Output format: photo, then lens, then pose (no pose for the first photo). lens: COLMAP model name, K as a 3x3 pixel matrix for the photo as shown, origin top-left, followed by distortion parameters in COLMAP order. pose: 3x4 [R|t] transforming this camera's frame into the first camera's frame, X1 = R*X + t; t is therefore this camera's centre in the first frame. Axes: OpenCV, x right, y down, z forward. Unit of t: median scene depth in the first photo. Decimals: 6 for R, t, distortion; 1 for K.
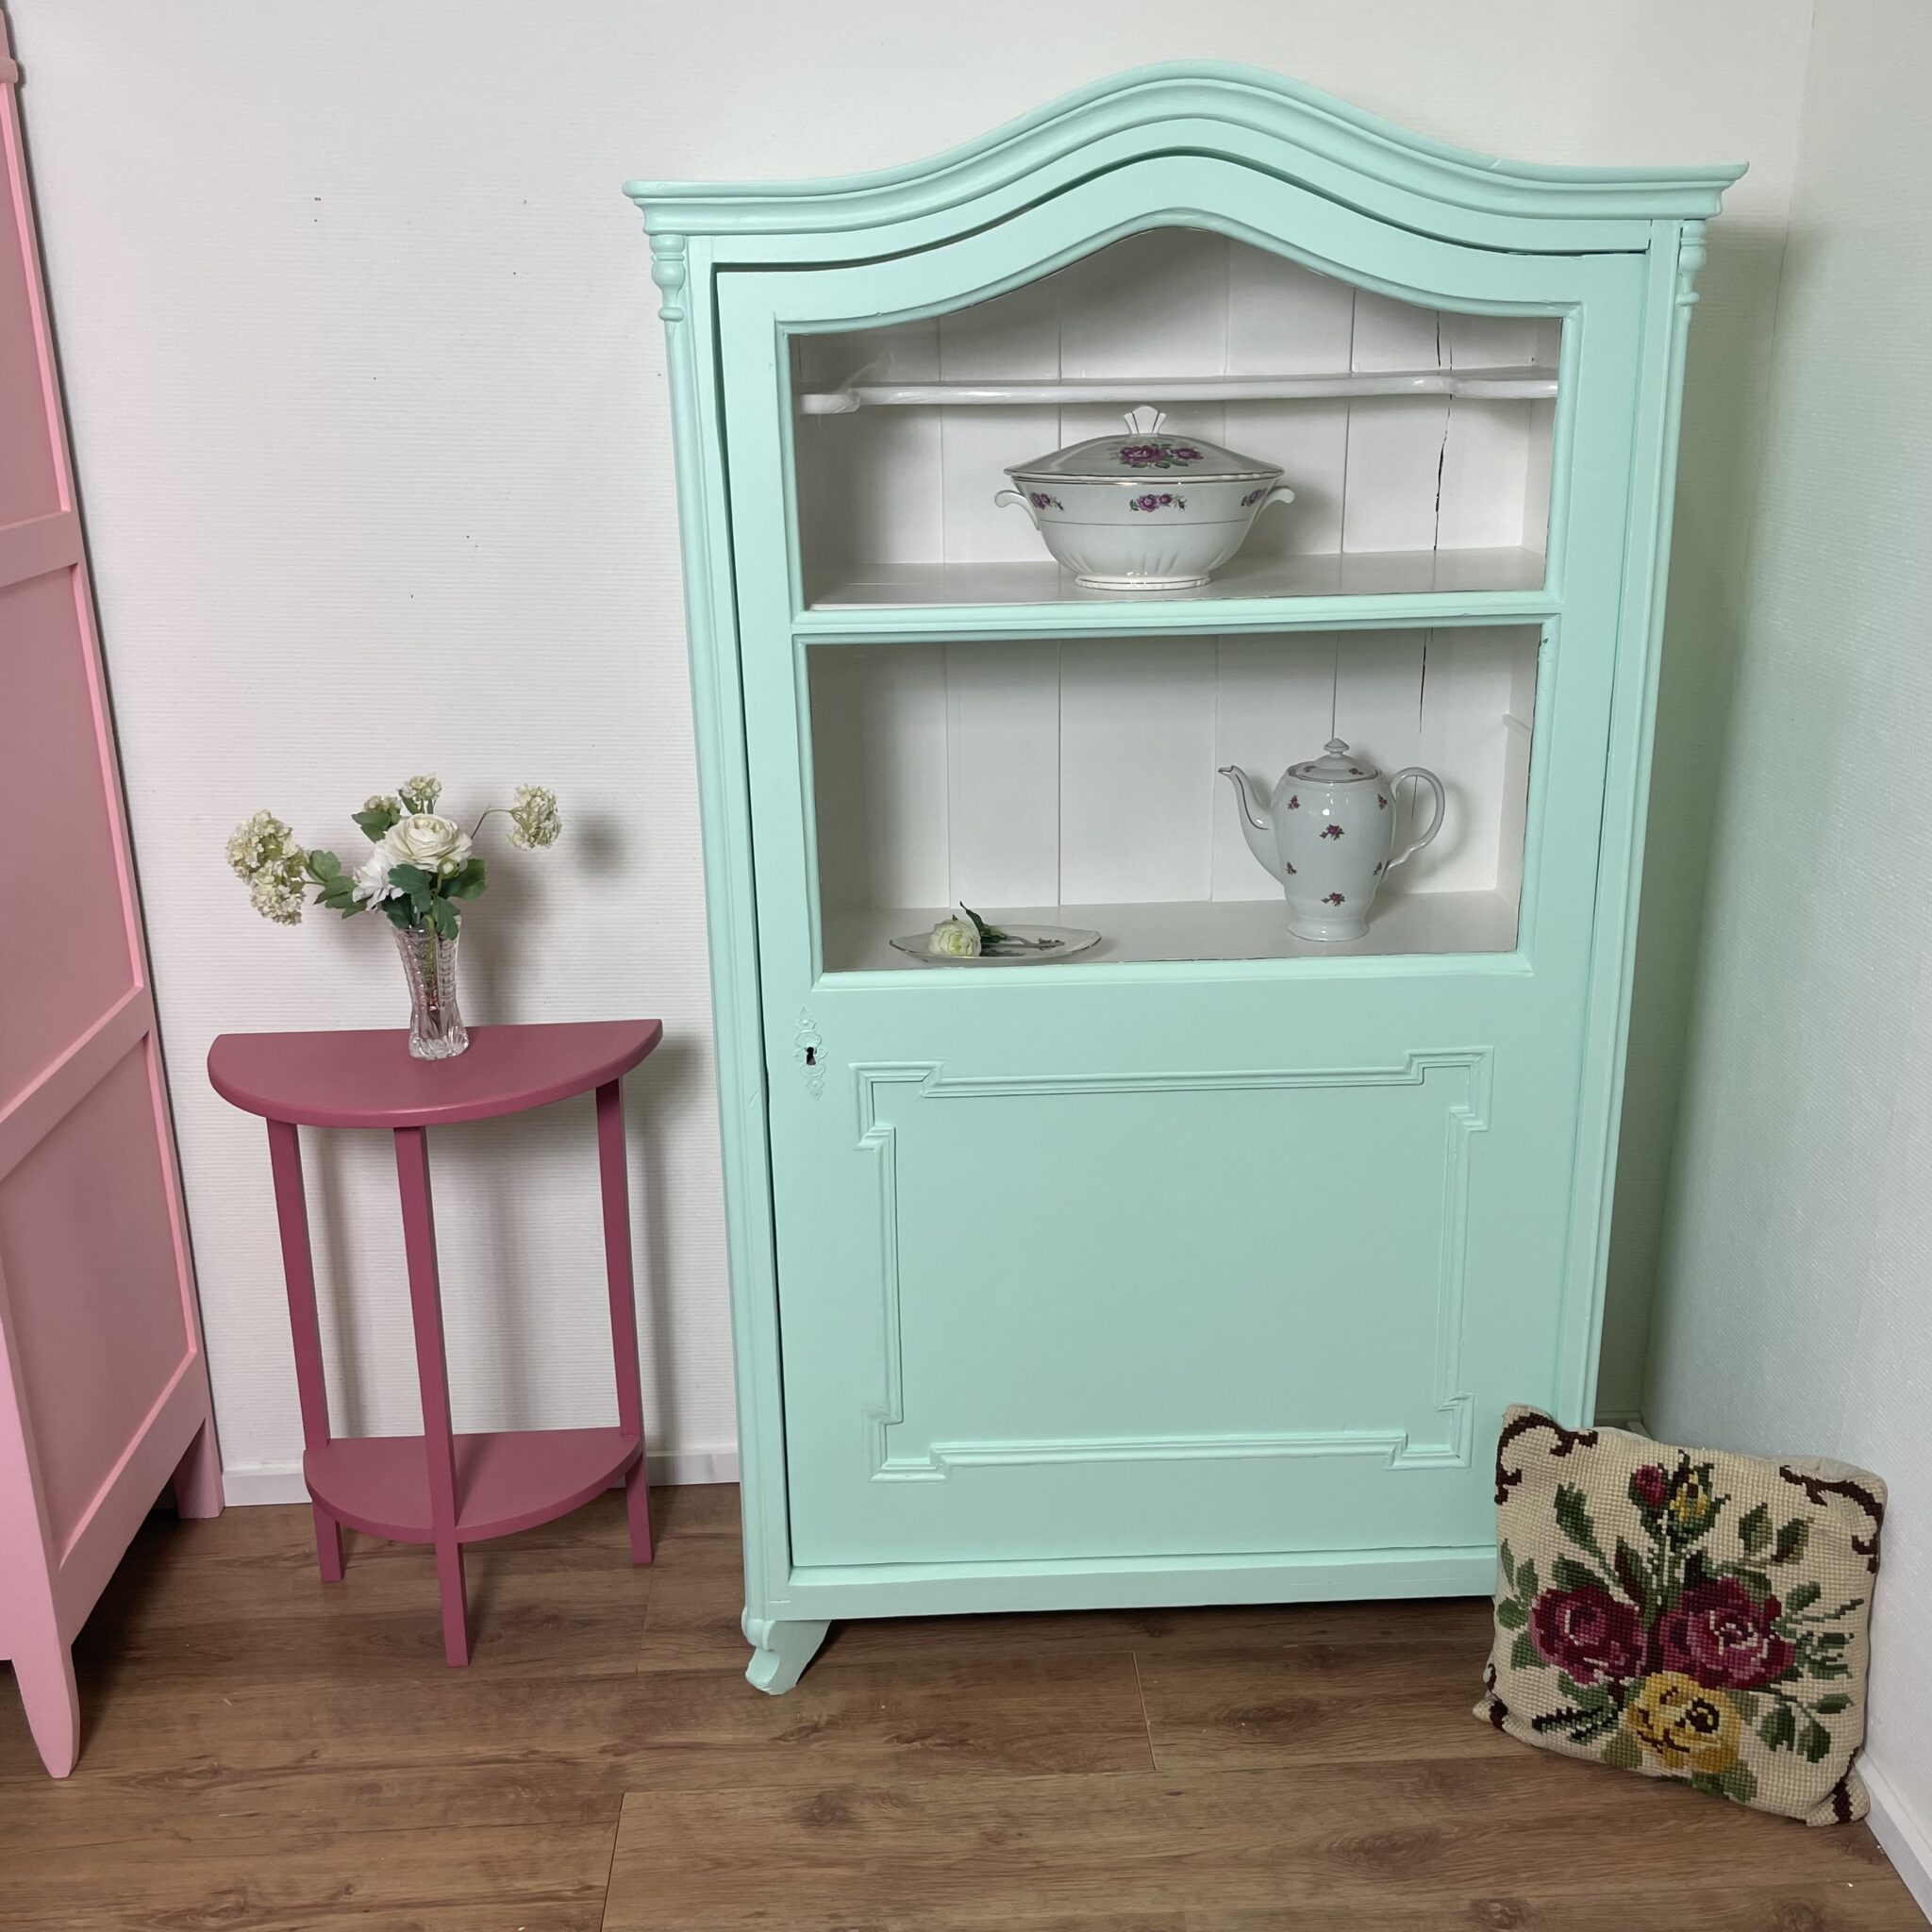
lens RADIAL K [[1957.6, 0, 979.1], [0, 1957.6, 954.0], [0, 0, 1]] dist [0.074045, -0.098976]
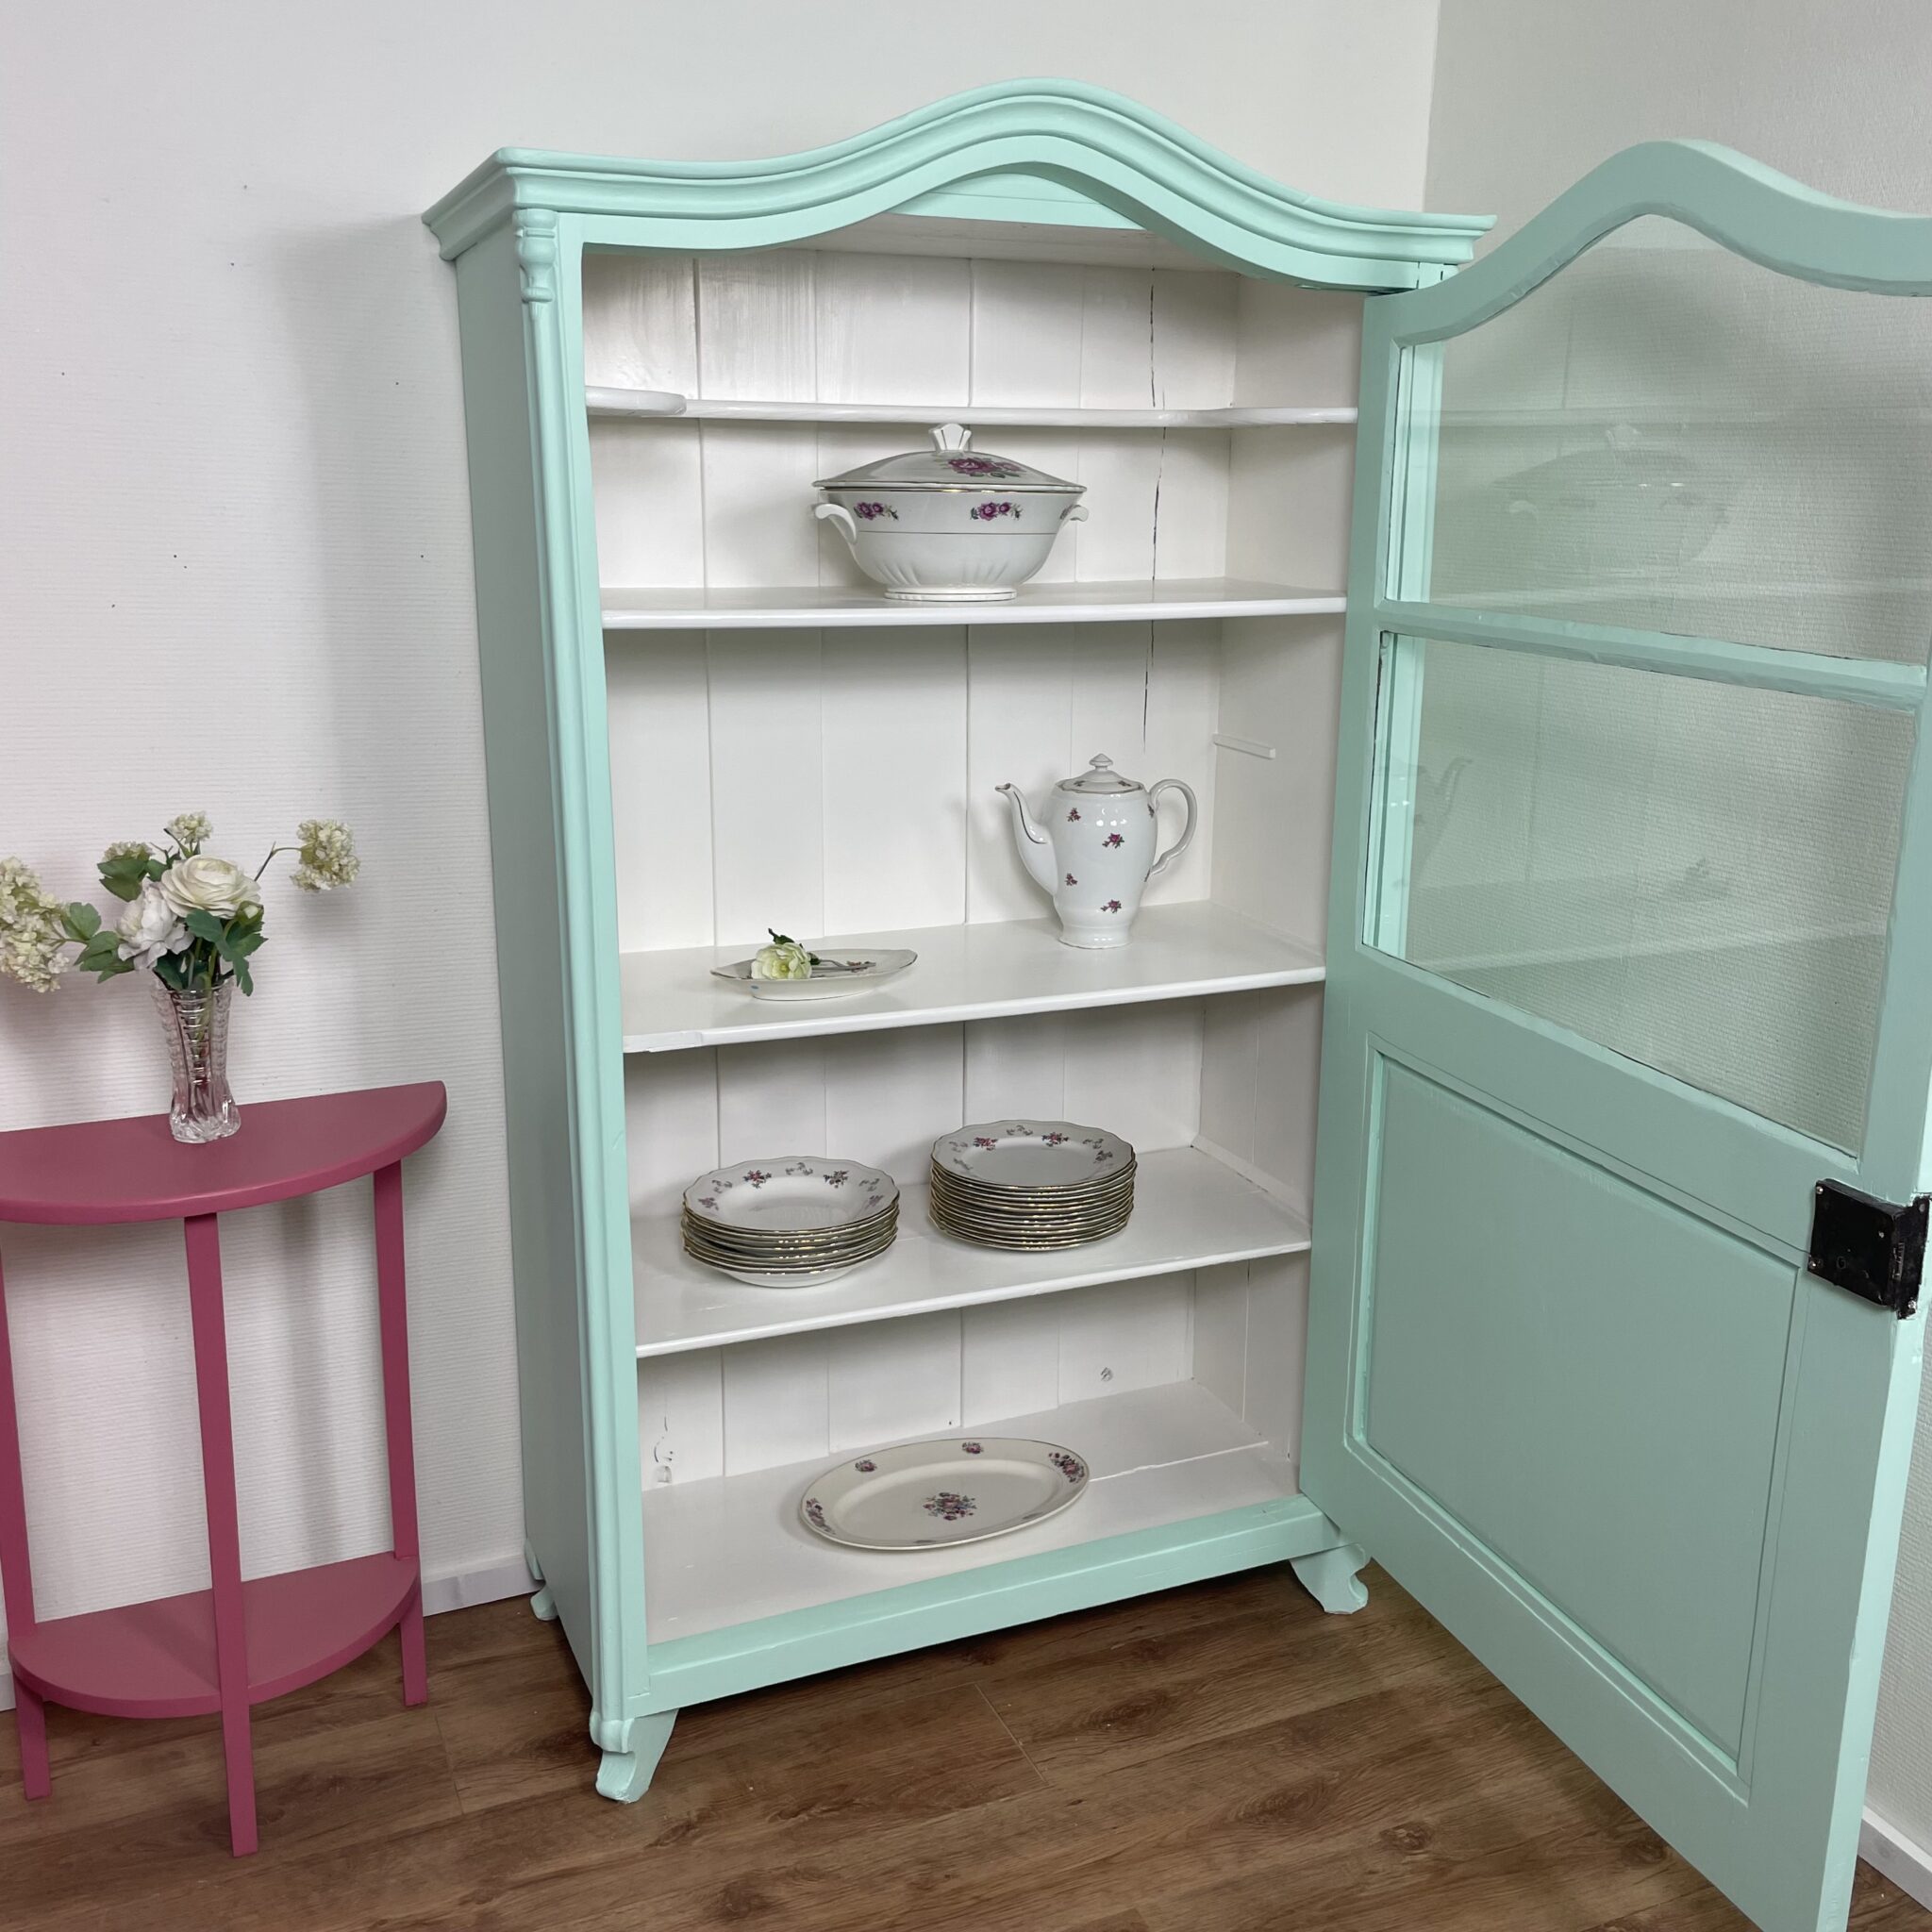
lens RADIAL K [[1962.9, 0, 976.2], [0, 1962.9, 974.6], [0, 0, 1]] dist [0.077789, -0.100236]
pose [[0.931326, -0.066622, 0.358042, -0.267064], [0.087591, 0.995243, -0.042651, 0.047016], [-0.353497, 0.071083, 0.932731, 0.056775]]
